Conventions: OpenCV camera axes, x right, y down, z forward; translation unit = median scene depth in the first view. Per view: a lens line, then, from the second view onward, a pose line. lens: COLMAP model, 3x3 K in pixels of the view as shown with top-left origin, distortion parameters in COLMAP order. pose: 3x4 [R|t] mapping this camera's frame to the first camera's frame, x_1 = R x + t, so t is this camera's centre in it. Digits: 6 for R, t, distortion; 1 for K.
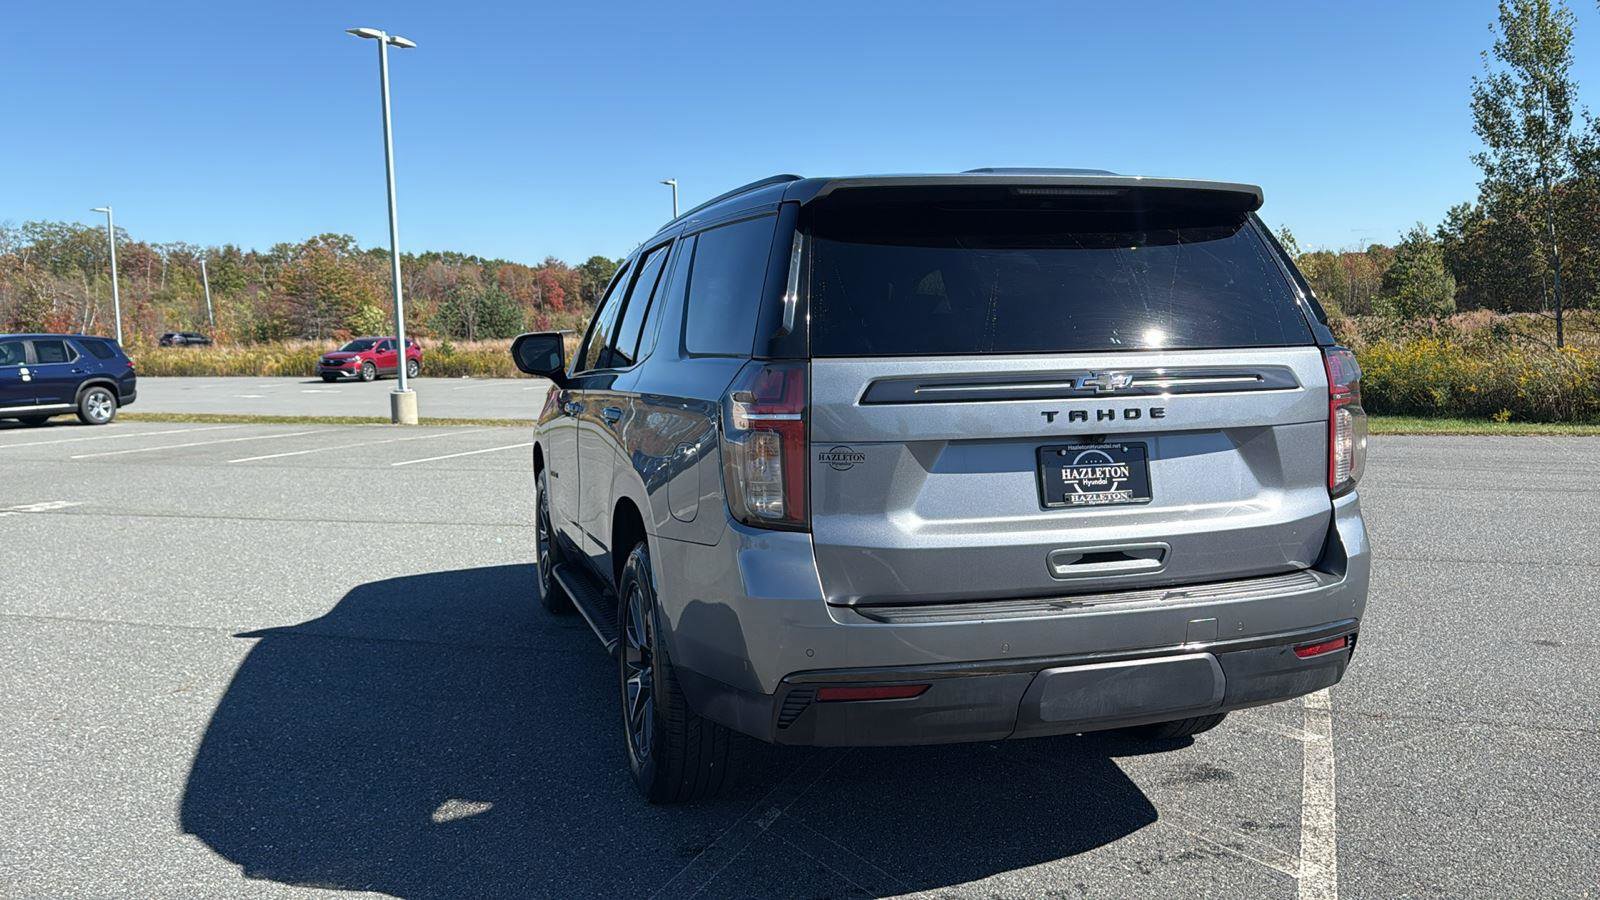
lens RADIAL K [[1246.9, 0, 833.6], [0, 1246.9, 451.1], [0, 0, 1]] dist [0.138246, -0.223257]
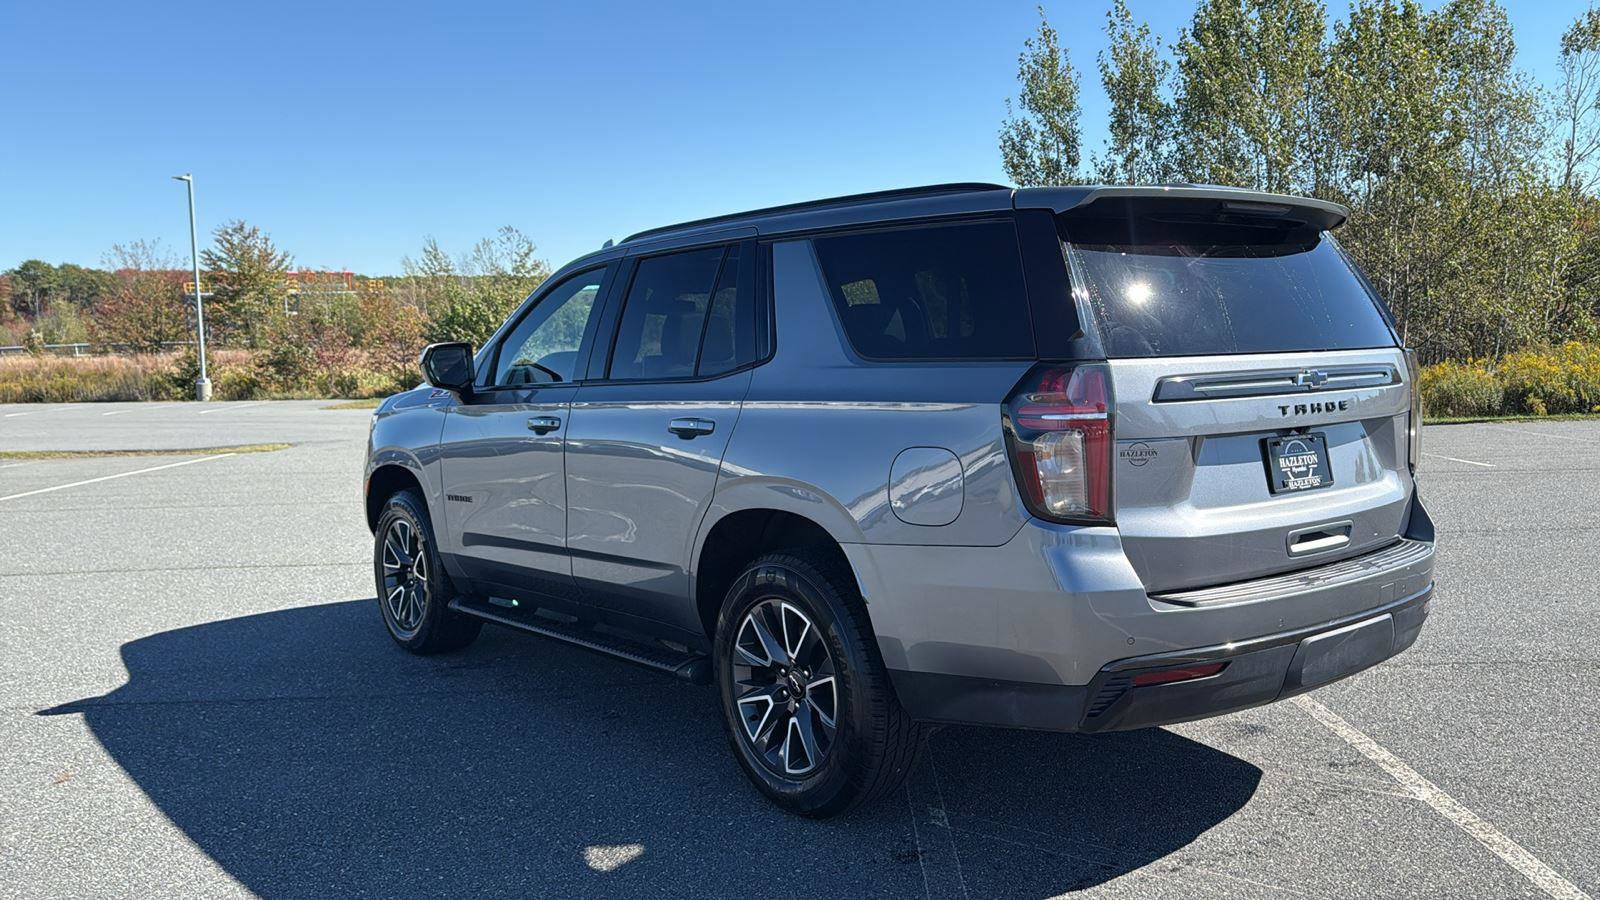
lens RADIAL K [[1246.9, 0, 833.6], [0, 1246.9, 451.1], [0, 0, 1]] dist [0.138246, -0.223257]
pose [[0.934256, -0.034530, 0.354927, -0.547417], [0.038747, 0.999238, -0.004777, -0.001853], [-0.354492, 0.018215, 0.934882, 0.088362]]
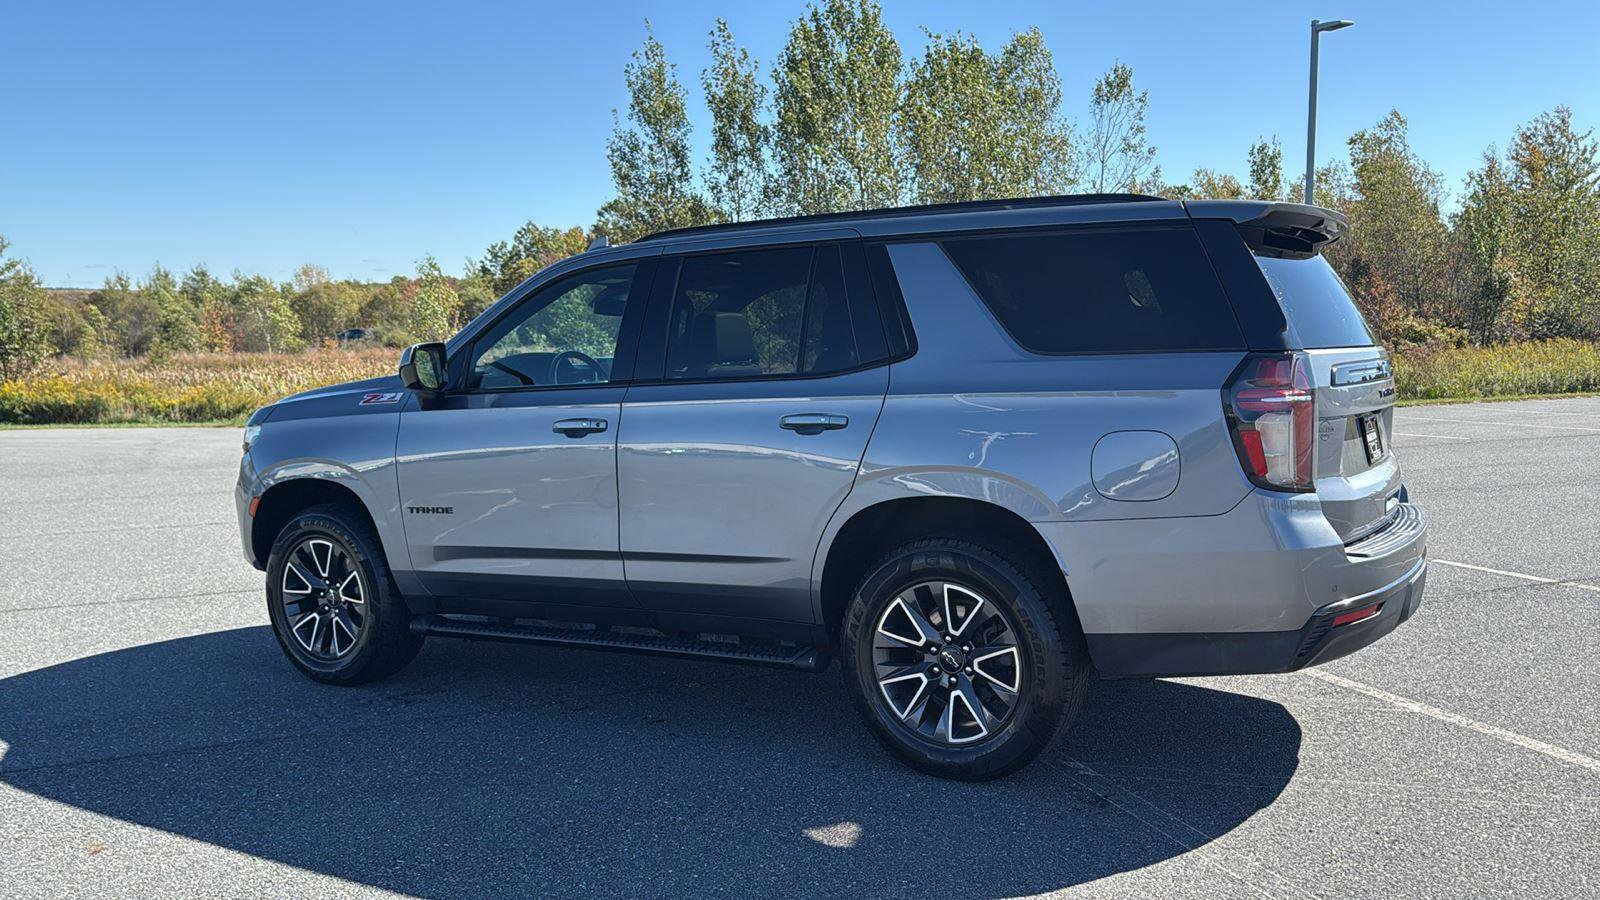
lens RADIAL K [[1245.6, 0, 835.8], [0, 1245.6, 477.9], [0, 0, 1]] dist [0.142087, -0.232810]
pose [[0.758731, -0.067324, 0.647916, -1.057698], [0.068019, 0.997396, 0.023986, -0.009881], [-0.647843, 0.025872, 0.761334, 0.321748]]
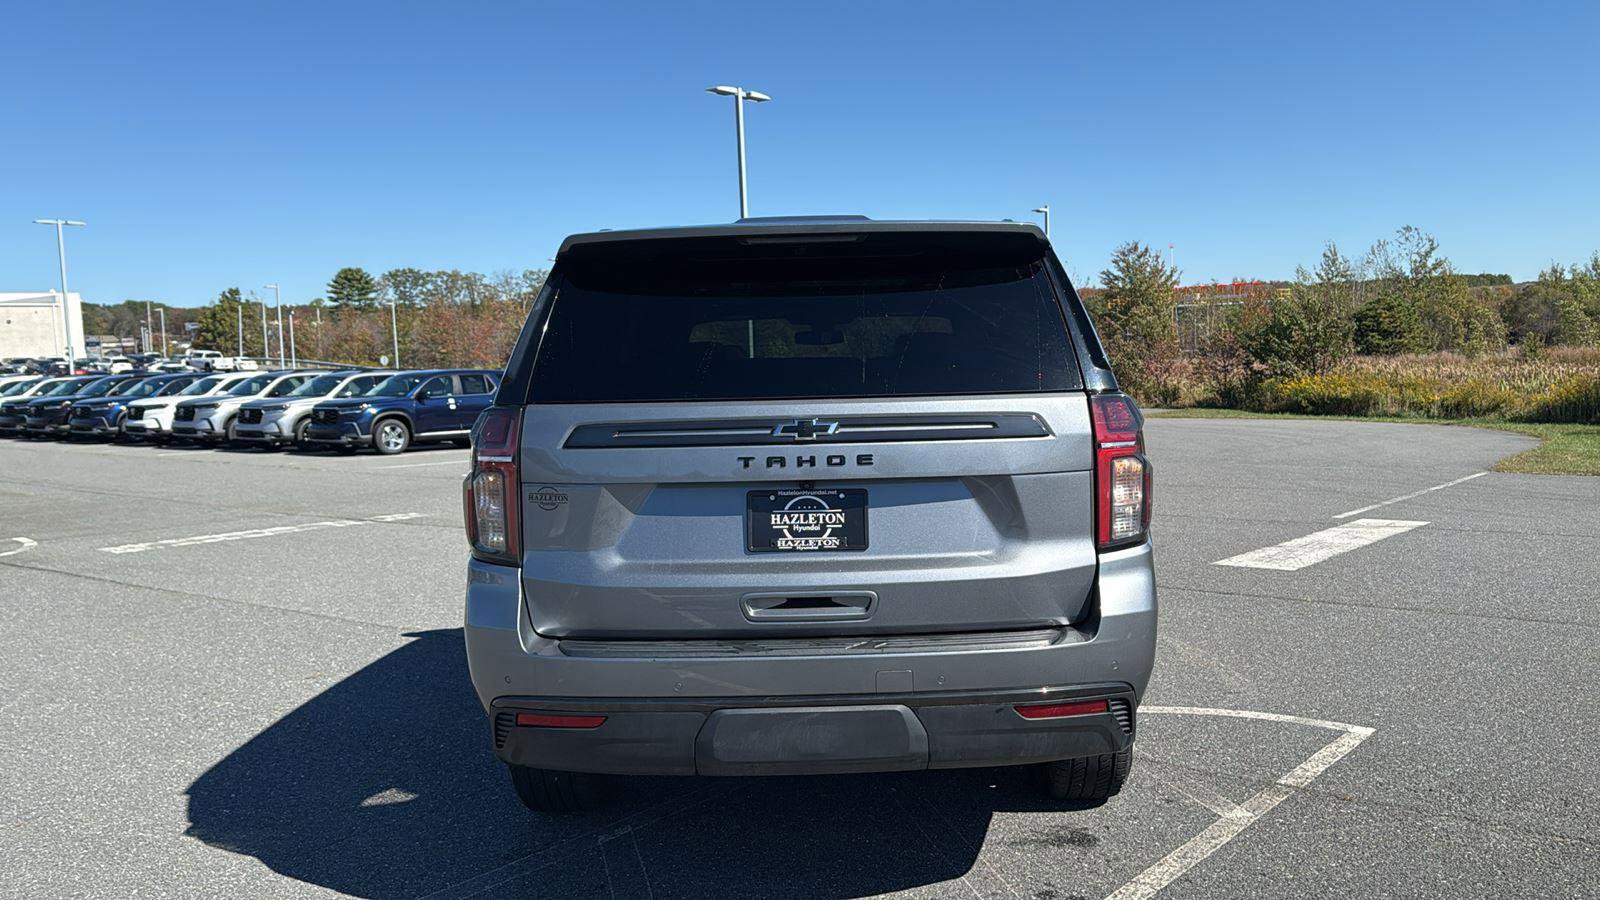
lens RADIAL K [[1245.6, 0, 835.8], [0, 1245.6, 477.9], [0, 0, 1]] dist [0.142087, -0.232810]
pose [[0.948091, 0.020164, -0.317358, 0.517576], [-0.020190, 0.999791, 0.003205, -0.018016], [0.317356, 0.003369, 0.948300, 0.056653]]
